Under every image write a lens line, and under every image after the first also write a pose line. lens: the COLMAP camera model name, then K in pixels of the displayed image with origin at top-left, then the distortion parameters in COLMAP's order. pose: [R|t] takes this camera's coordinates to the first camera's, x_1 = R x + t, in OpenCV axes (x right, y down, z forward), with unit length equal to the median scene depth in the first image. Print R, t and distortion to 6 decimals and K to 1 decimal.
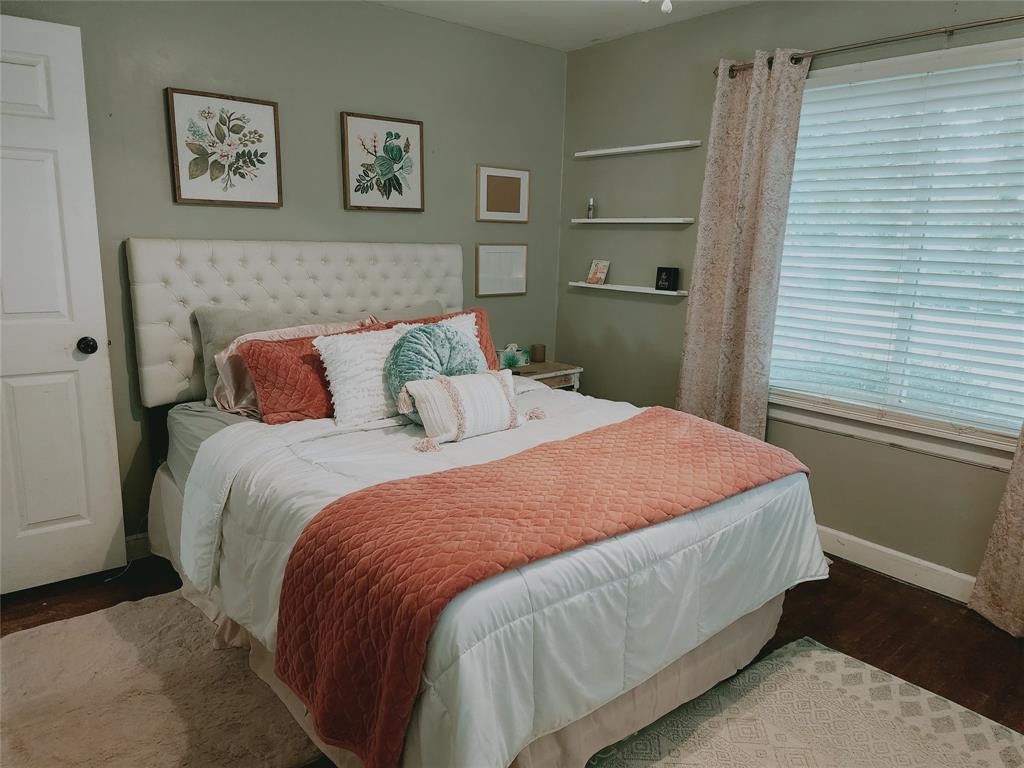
lens RADIAL K [[720.0, 0, 513.0], [0, 720.0, 387.4], [0, 0, 1]] dist [0.097604, -0.098851]
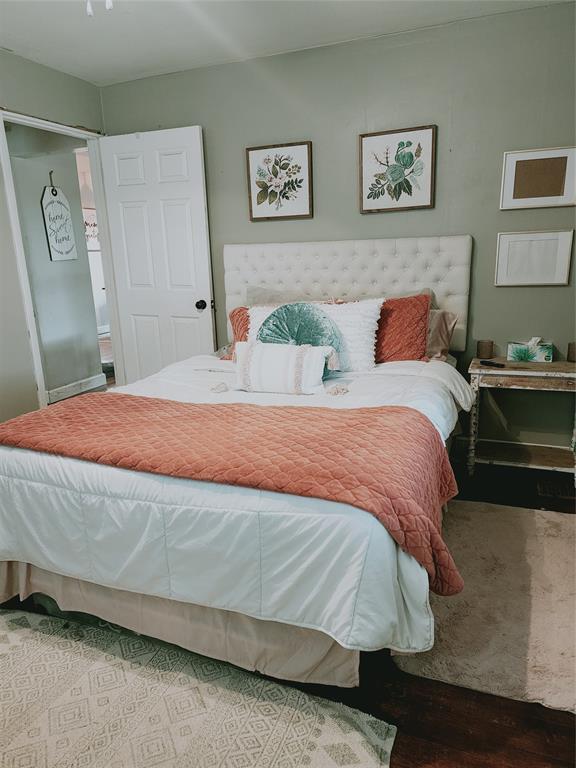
lens RADIAL K [[540.0, 0, 318.5], [0, 540.0, 392.8], [0, 0, 1]] dist [0.097604, -0.098851]
pose [[0.448360, 0.196014, -0.872096, 0.709431], [-0.147714, 0.978493, 0.143986, -0.069363], [0.881563, 0.064264, 0.467672, 0.557424]]
